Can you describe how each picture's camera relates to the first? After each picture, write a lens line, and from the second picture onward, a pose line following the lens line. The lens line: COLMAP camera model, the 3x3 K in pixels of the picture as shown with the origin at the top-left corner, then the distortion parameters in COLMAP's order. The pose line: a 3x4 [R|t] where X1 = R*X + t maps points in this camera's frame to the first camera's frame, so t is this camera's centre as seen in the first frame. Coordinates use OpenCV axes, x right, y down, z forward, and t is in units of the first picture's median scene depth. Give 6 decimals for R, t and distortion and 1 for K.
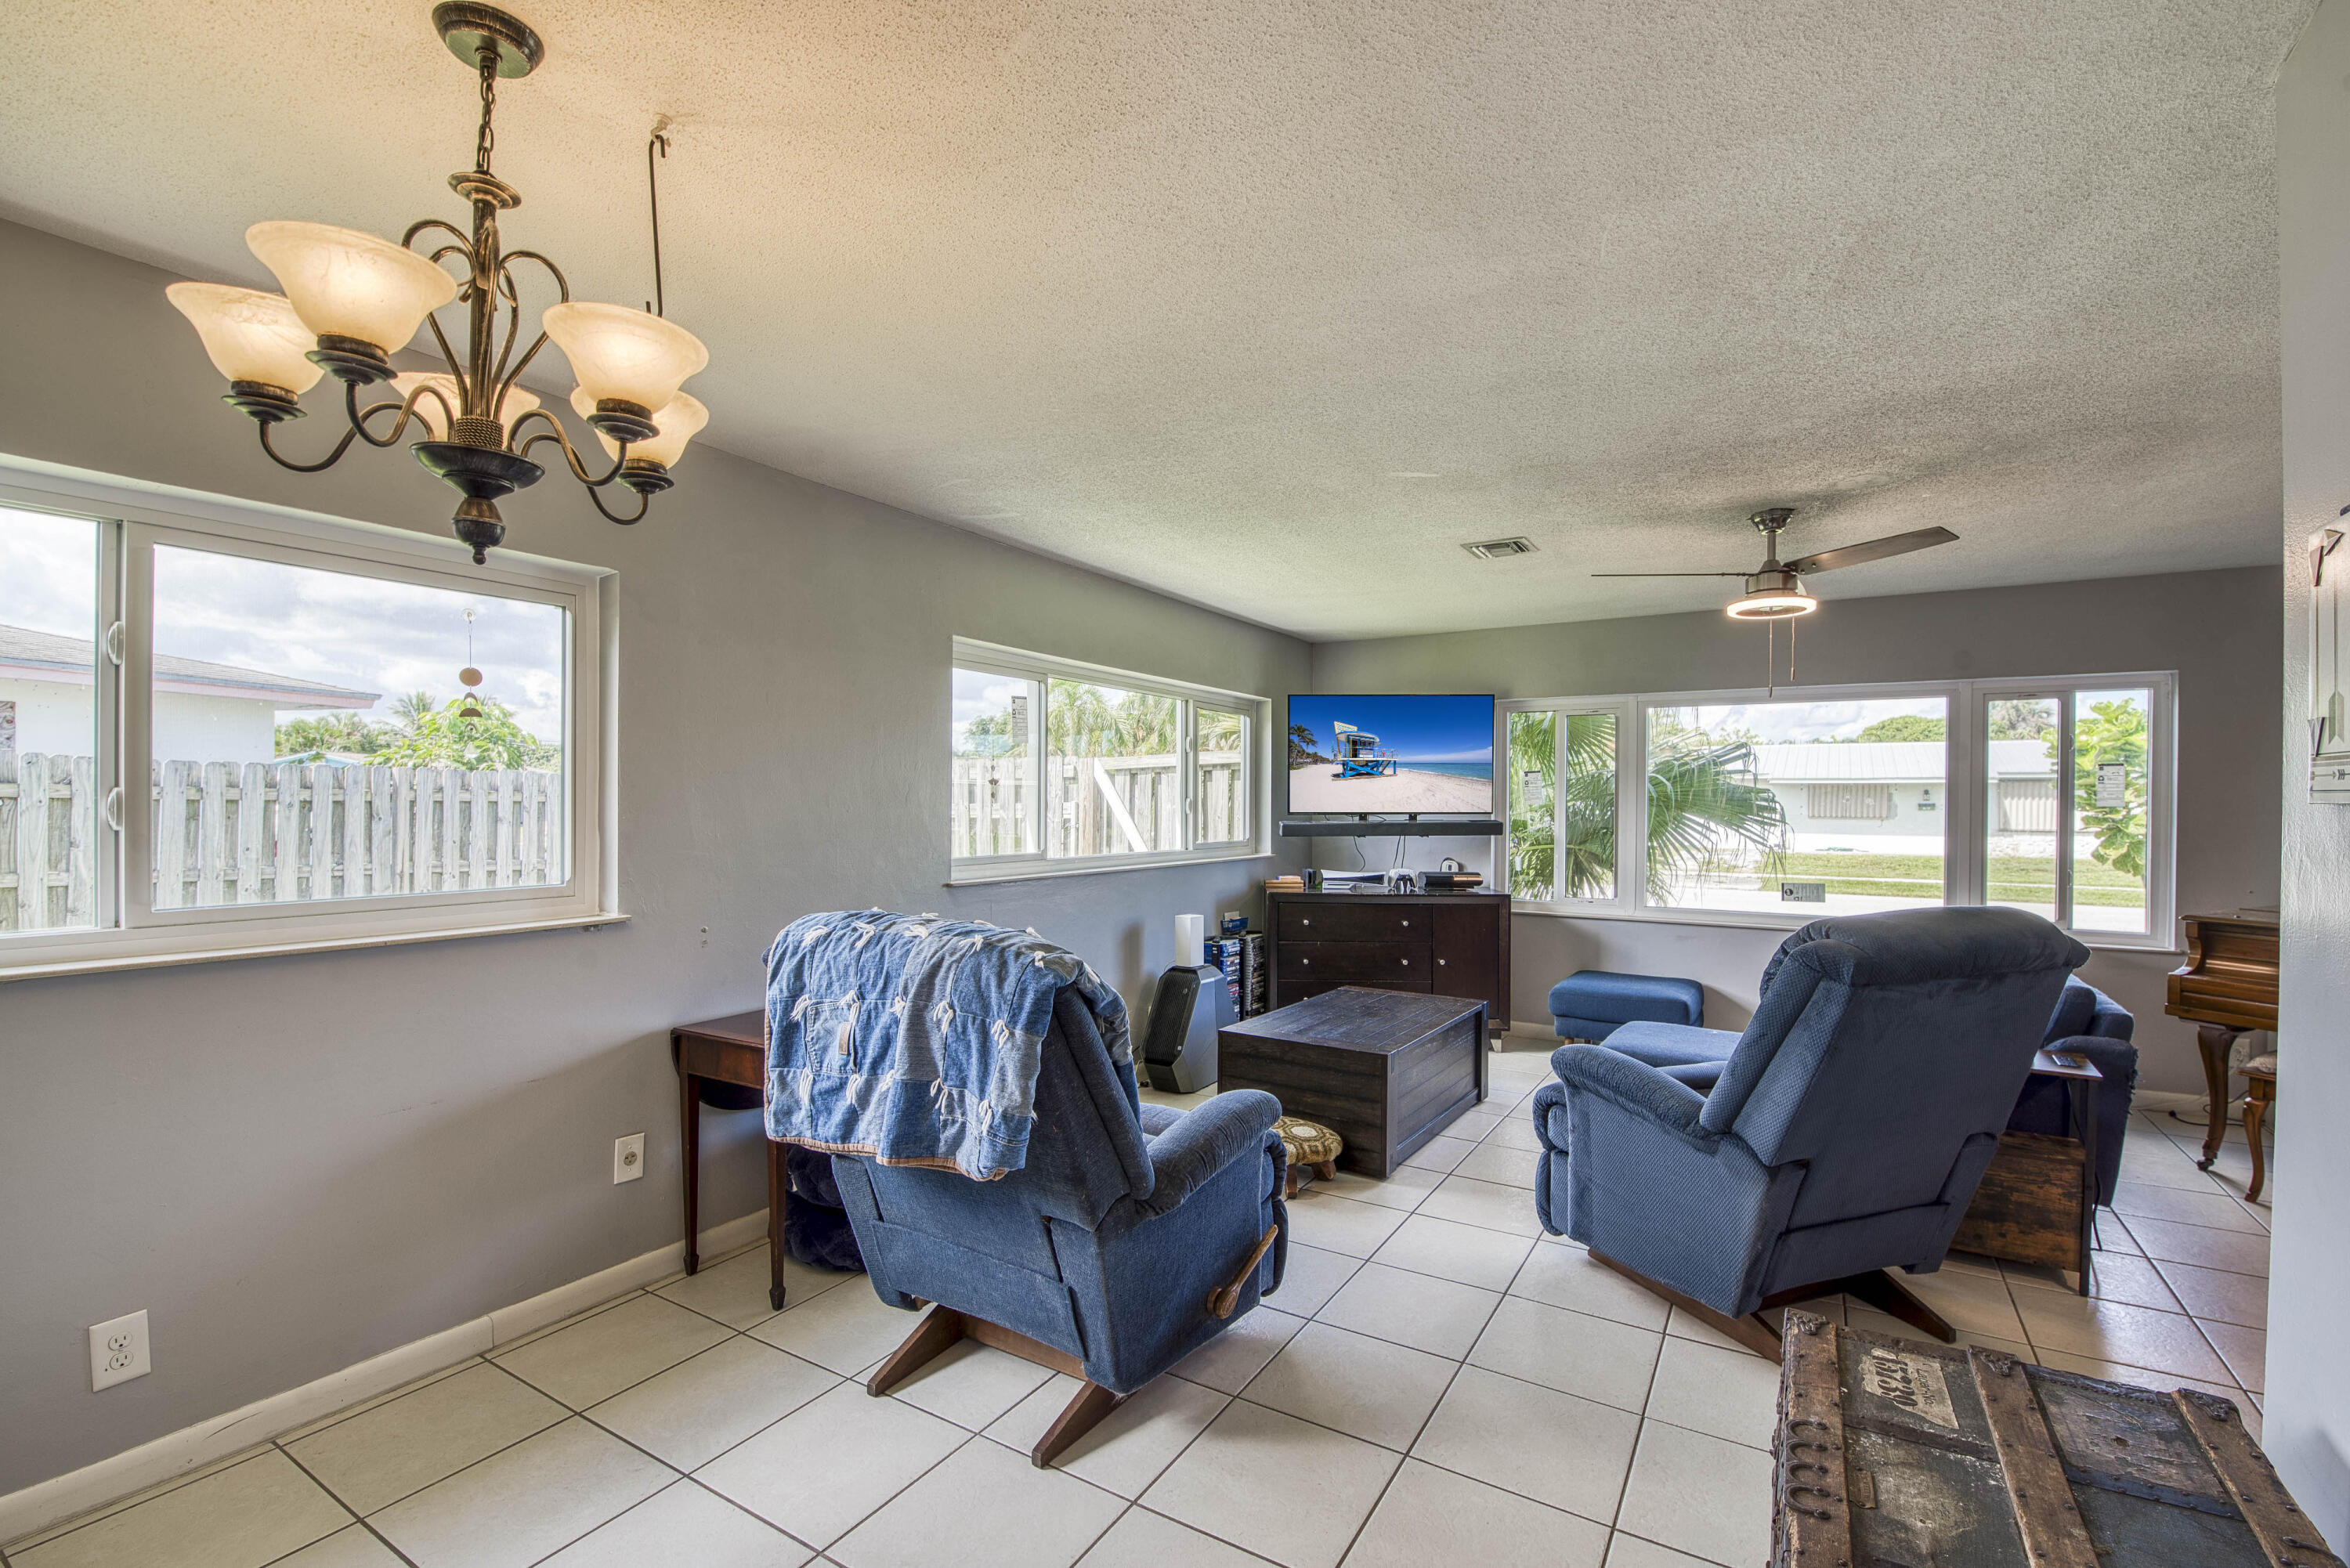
lens RADIAL K [[1018.6, 0, 1193.1], [0, 1018.6, 801.9], [0, 0, 1]] dist [-0.001242, -0.000187]
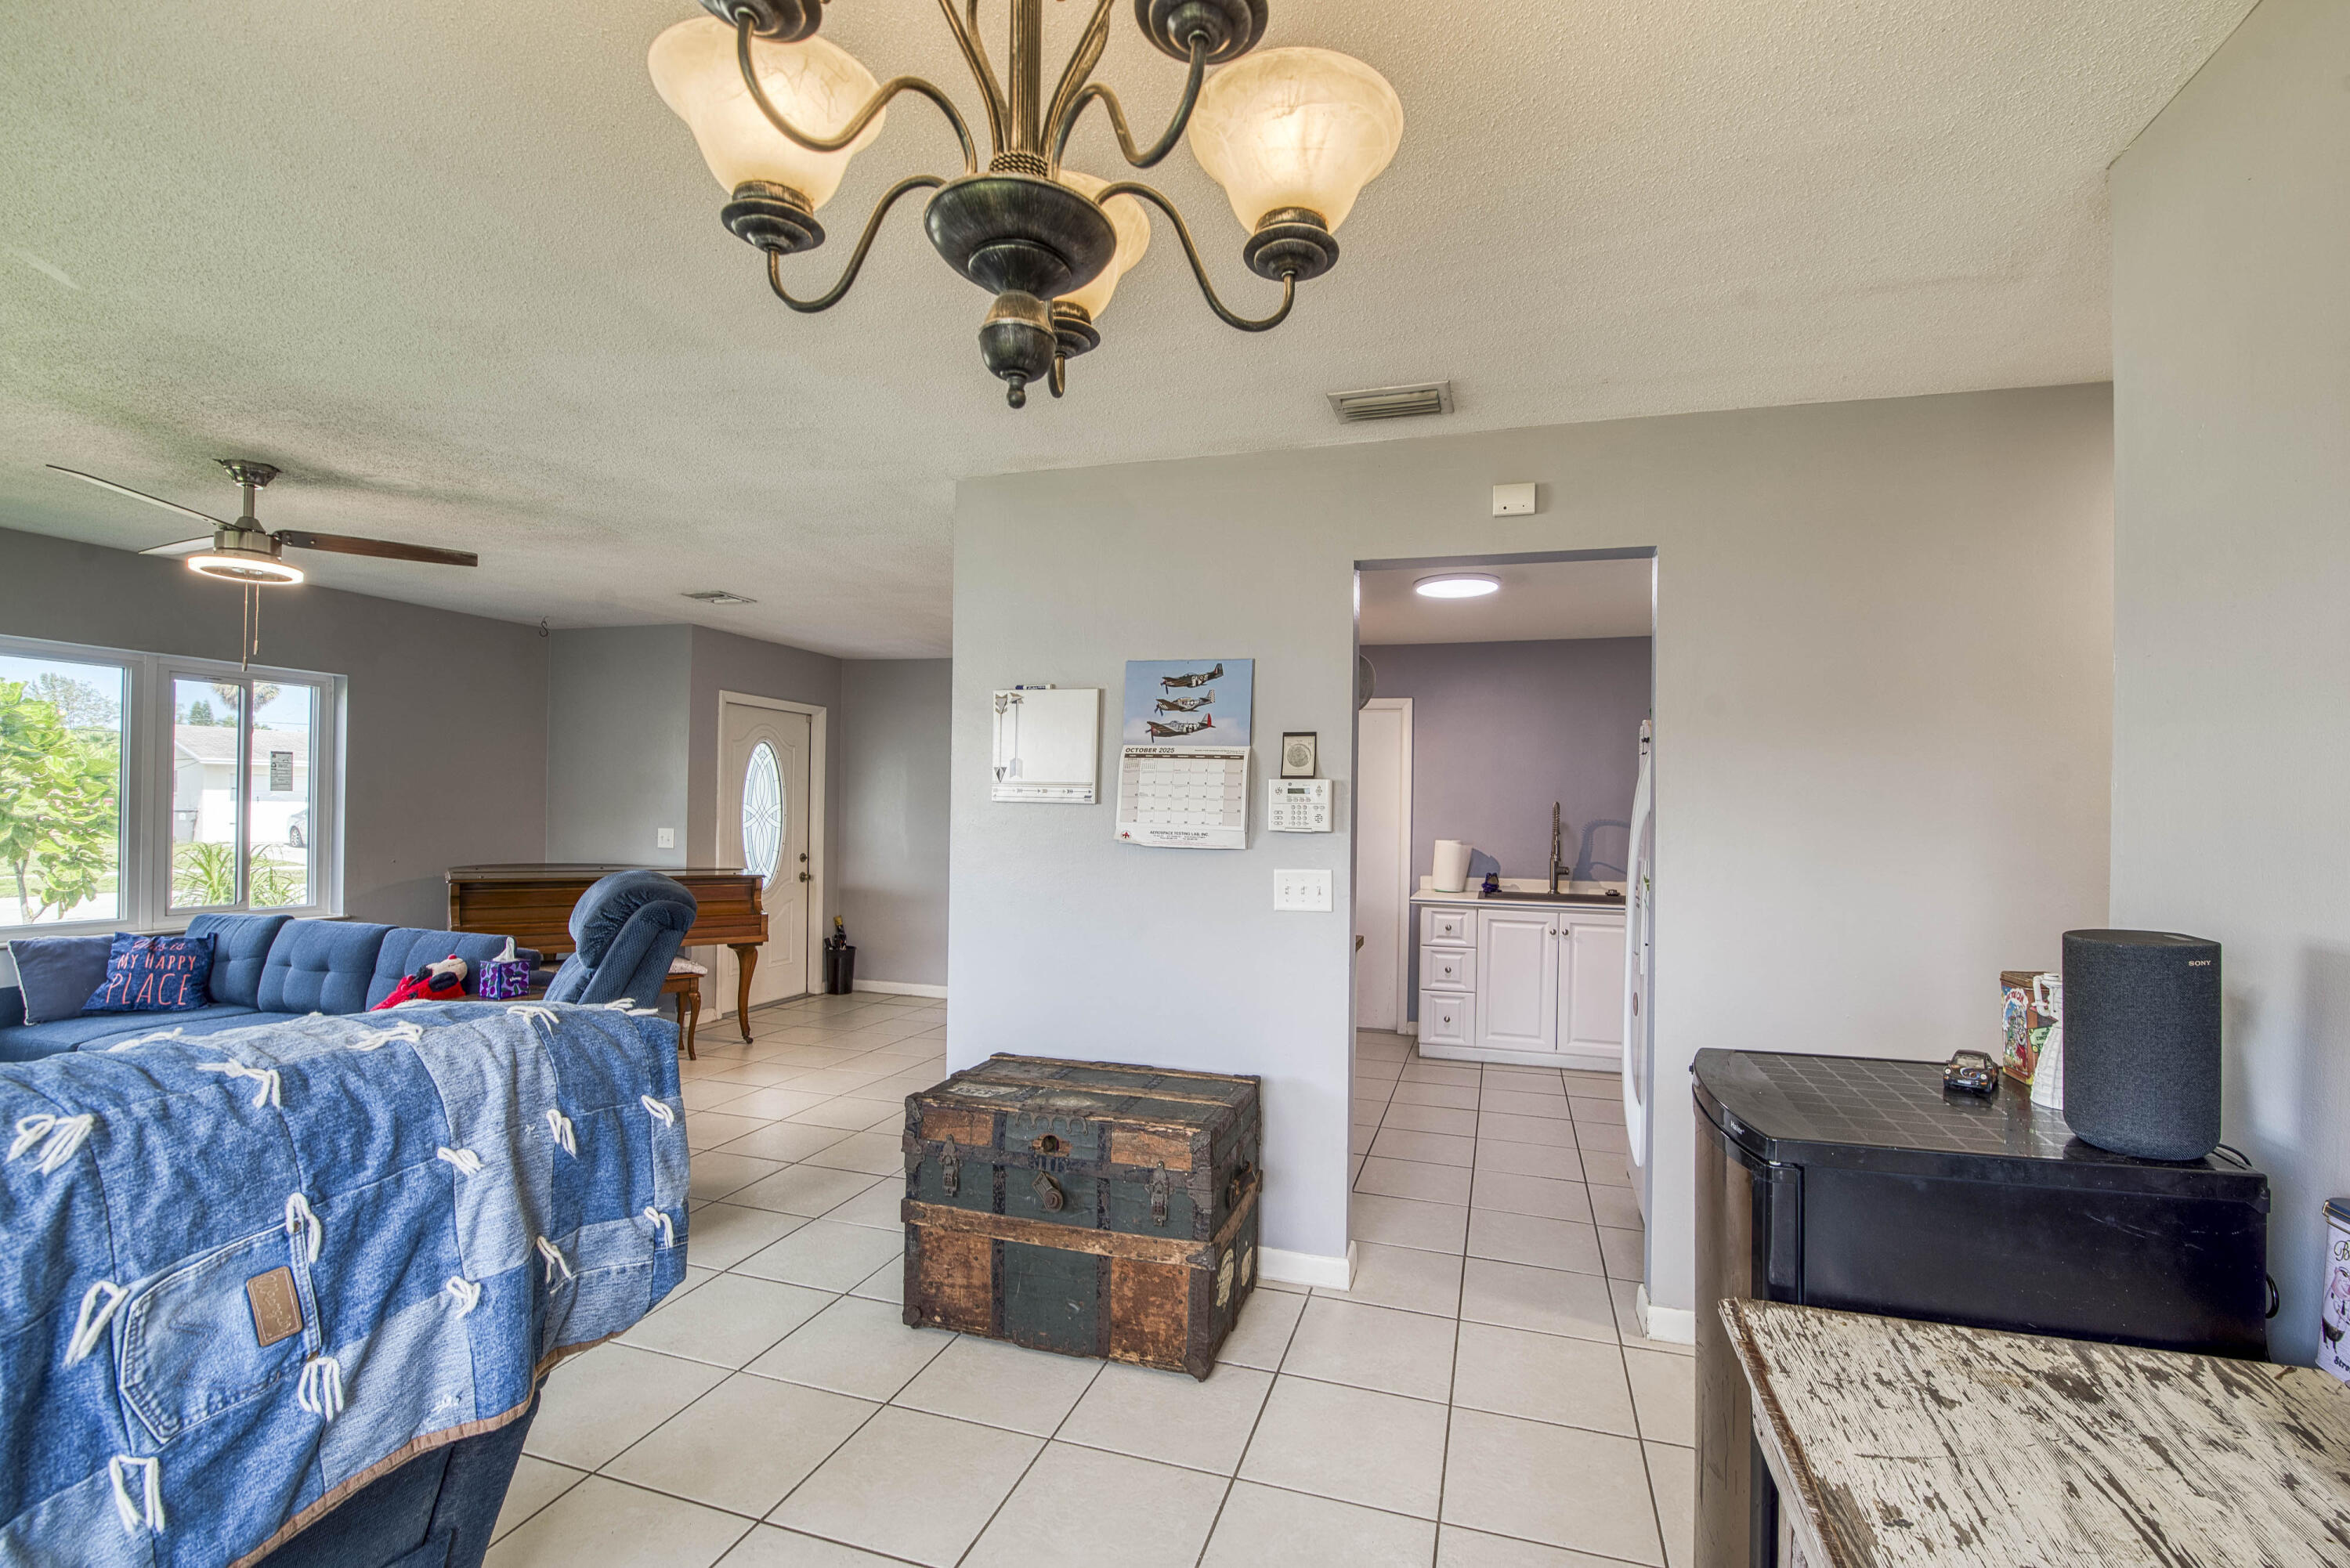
lens RADIAL K [[1018.6, 0, 1193.1], [0, 1018.6, 801.9], [0, 0, 1]] dist [-0.001242, -0.000187]
pose [[-0.226927, -0.006352, 0.973891, -0.392002], [-0.015431, 0.999877, 0.002926, -0.002387], [-0.973789, -0.014364, -0.226997, 0.309372]]
